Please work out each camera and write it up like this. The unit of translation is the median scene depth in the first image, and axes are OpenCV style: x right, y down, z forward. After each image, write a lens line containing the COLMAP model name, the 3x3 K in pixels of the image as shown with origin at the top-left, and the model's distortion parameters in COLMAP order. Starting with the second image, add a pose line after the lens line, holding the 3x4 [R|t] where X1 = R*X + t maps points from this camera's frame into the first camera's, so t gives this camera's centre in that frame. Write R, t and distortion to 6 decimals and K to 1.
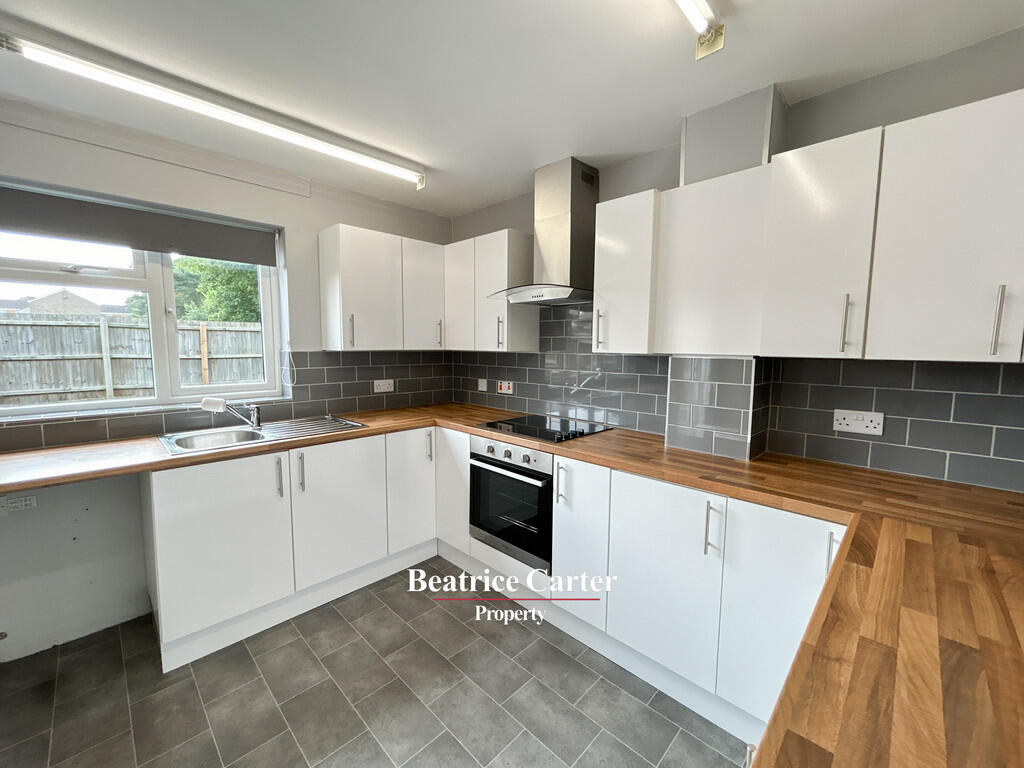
lens RADIAL K [[413.6, 0, 512.0], [0, 413.6, 384.0], [0, 0, 1]] dist [-0.003520, -0.000149]
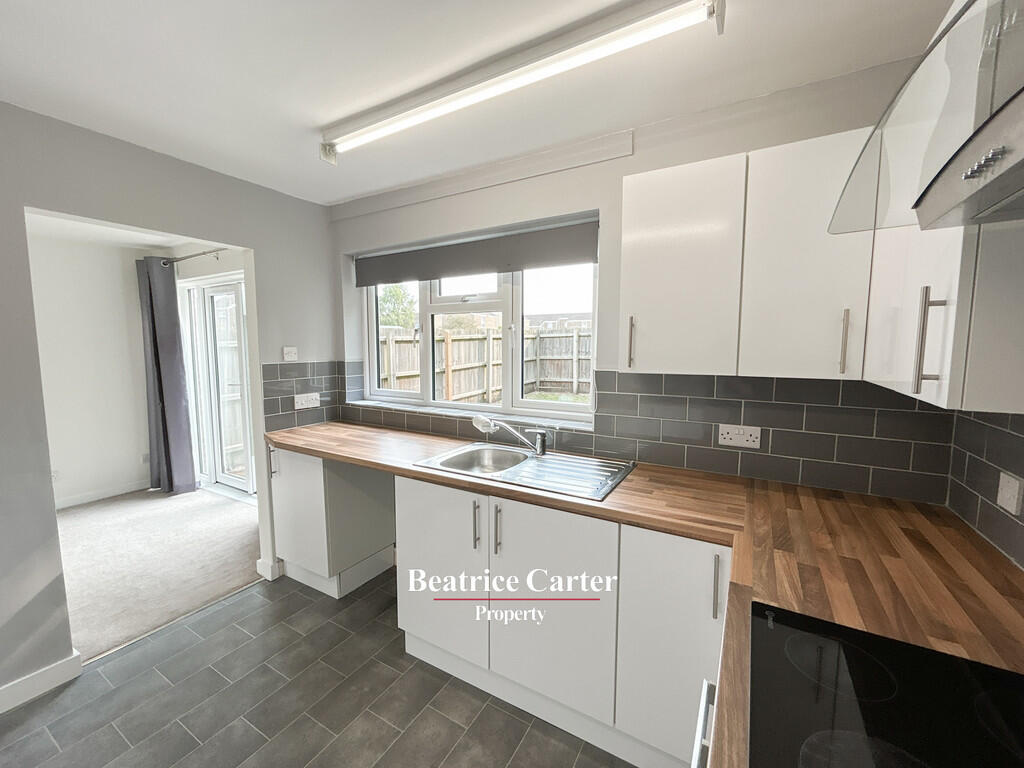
lens RADIAL K [[413.6, 0, 512.0], [0, 413.6, 384.0], [0, 0, 1]] dist [-0.003520, -0.000149]
pose [[0.247169, 0.084638, -0.965269, 0.221453], [-0.091235, 0.993785, 0.063777, -0.108086], [0.964668, 0.072302, 0.253355, 0.813311]]
